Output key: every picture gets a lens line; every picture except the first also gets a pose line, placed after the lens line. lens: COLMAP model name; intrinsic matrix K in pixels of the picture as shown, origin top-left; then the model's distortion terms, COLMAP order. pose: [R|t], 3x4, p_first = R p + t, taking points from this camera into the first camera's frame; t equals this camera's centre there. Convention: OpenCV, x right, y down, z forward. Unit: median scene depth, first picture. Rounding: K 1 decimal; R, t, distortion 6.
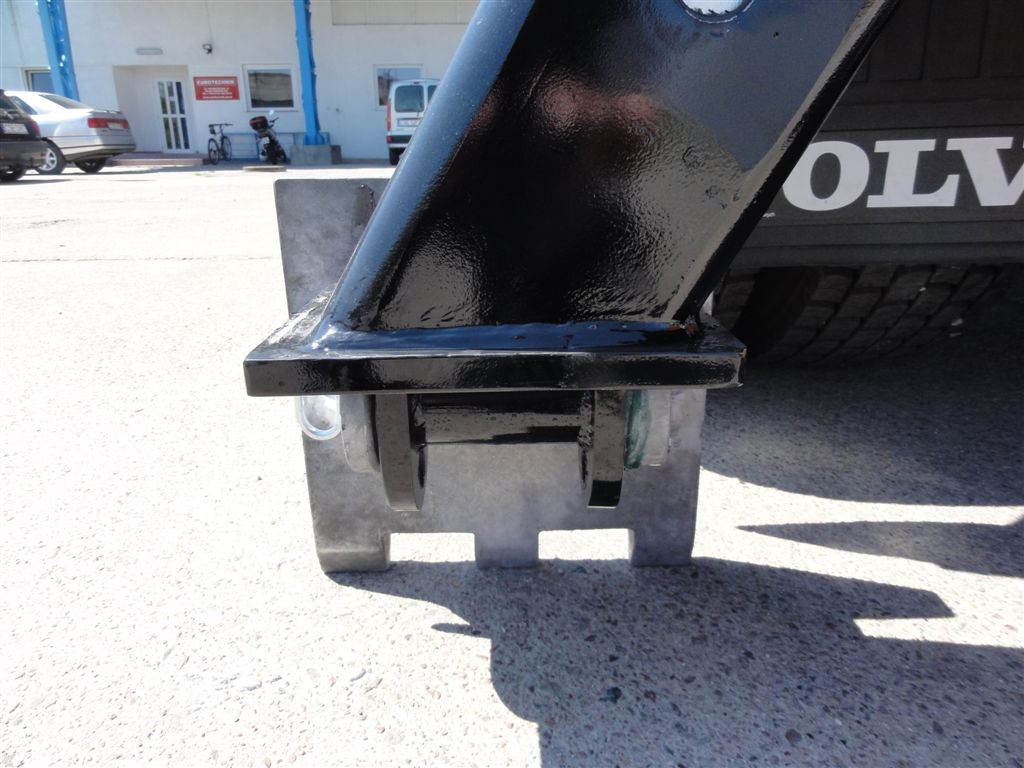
lens RADIAL K [[729.8, 0, 507.0], [0, 729.8, 386.4], [0, 0, 1]] dist [-0.001294, -0.001690]
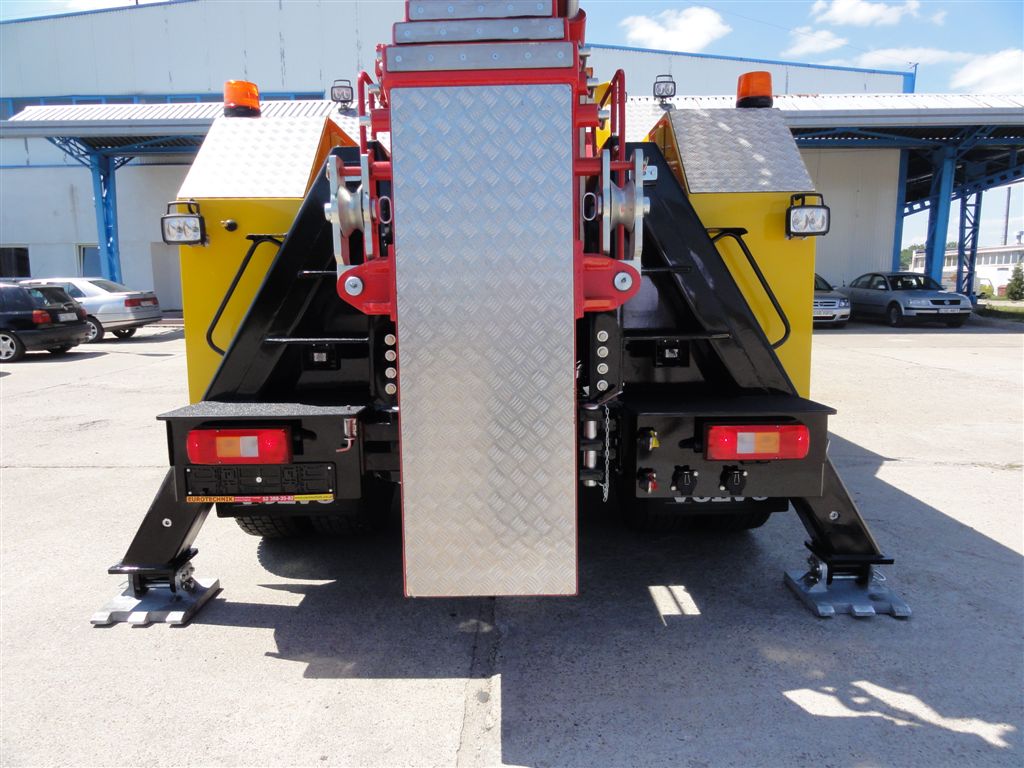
lens RADIAL K [[729.8, 0, 507.0], [0, 729.8, 386.4], [0, 0, 1]] dist [-0.001294, -0.001690]
pose [[0.999732, 0.004903, -0.022623, 0.109539], [-0.008774, 0.984640, -0.174376, -0.008269], [0.021421, 0.174527, 0.984419, -0.192444]]
